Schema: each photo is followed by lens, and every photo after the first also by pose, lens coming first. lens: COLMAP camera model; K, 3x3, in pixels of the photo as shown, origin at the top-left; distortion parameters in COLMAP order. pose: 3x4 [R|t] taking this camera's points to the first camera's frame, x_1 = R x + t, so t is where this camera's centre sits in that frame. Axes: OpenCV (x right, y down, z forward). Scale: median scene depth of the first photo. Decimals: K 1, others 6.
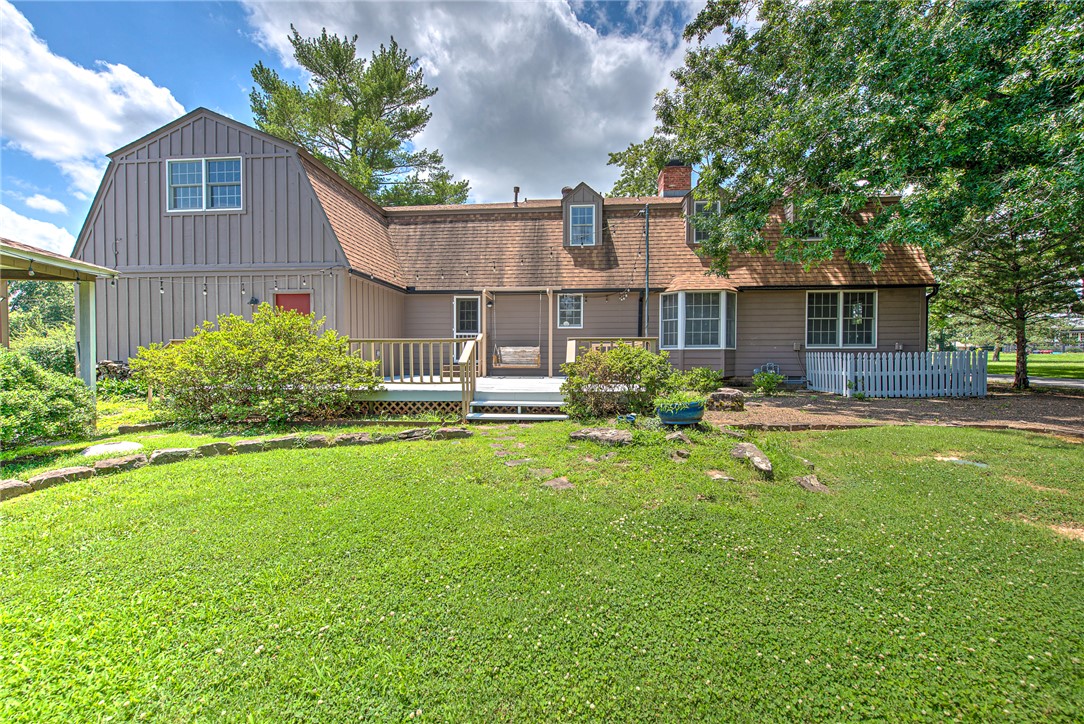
lens RADIAL K [[431.7, 0, 542.0], [0, 431.7, 362.0], [0, 0, 1]] dist [0.001062, -0.000436]
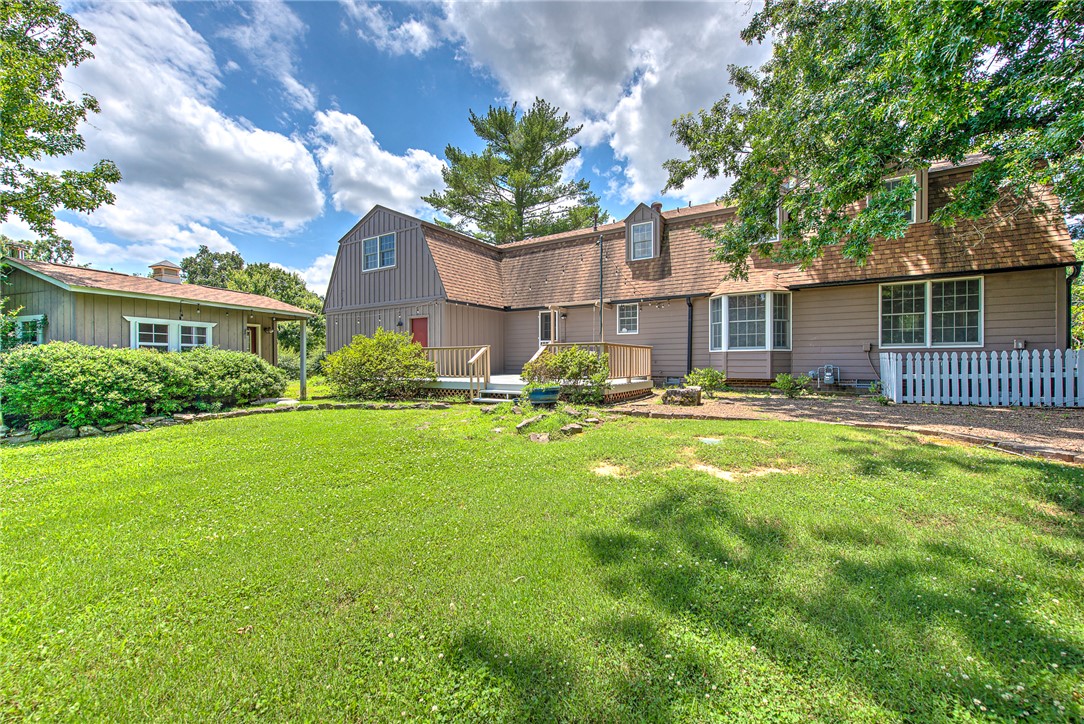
lens RADIAL K [[431.7, 0, 542.0], [0, 431.7, 362.0], [0, 0, 1]] dist [0.001062, -0.000436]
pose [[0.887329, -0.002134, -0.461132, 0.407552], [-0.003353, 0.999933, -0.011080, 0.008413], [0.461125, 0.011378, 0.887262, -0.111391]]
